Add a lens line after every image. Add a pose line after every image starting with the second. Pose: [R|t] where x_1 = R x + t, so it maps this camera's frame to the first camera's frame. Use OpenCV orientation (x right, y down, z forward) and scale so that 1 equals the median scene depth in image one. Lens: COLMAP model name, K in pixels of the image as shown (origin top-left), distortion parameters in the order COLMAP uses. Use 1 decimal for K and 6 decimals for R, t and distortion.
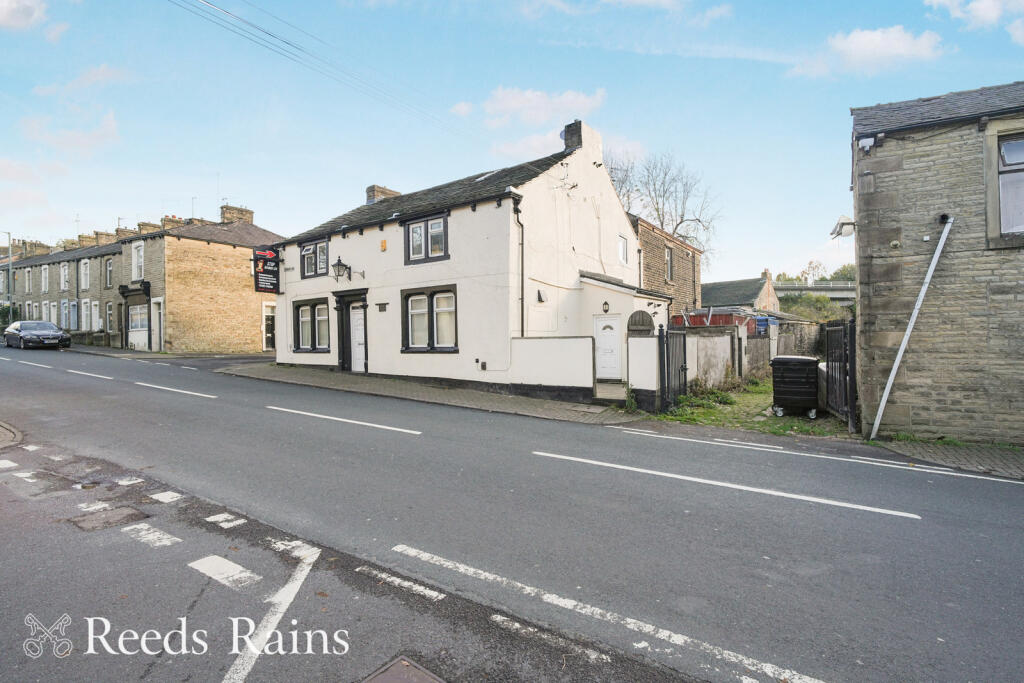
lens RADIAL K [[470.7, 0, 508.8], [0, 470.7, 340.9], [0, 0, 1]] dist [0.001646, -0.000084]
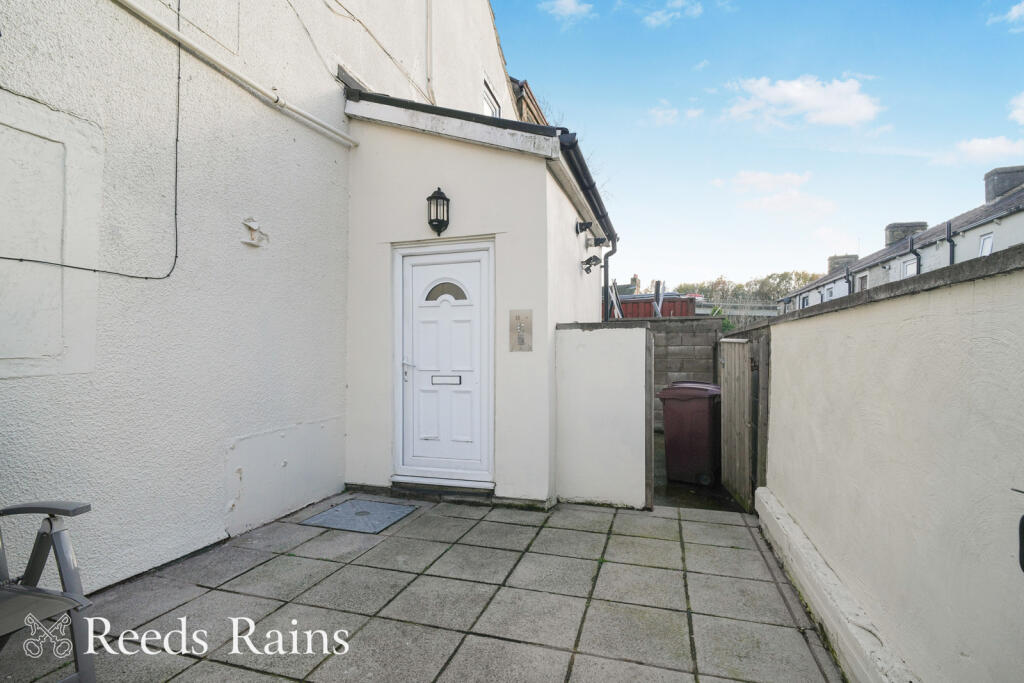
lens RADIAL K [[481.7, 0, 515.7], [0, 481.7, 337.7], [0, 0, 1]] dist [0.000224, -0.000075]
pose [[0.948613, 0.019603, 0.315831, 0.167938], [-0.008324, 0.999280, -0.037021, 0.007064], [-0.316330, 0.032490, 0.948093, 0.755076]]
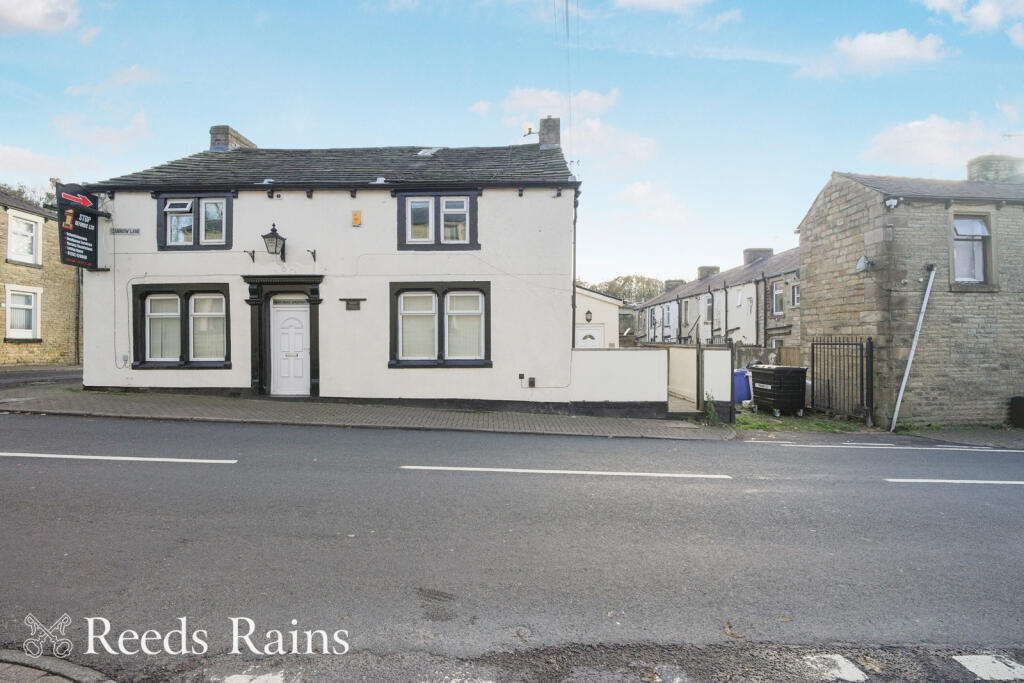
lens RADIAL K [[477.2, 0, 497.1], [0, 477.2, 340.2], [0, 0, 1]] dist [-0.001908, -0.000749]
pose [[0.839335, 0.011471, 0.543494, -0.497918], [-0.006692, 0.999920, -0.010769, -0.010611], [-0.543573, 0.005401, 0.839344, 0.282145]]
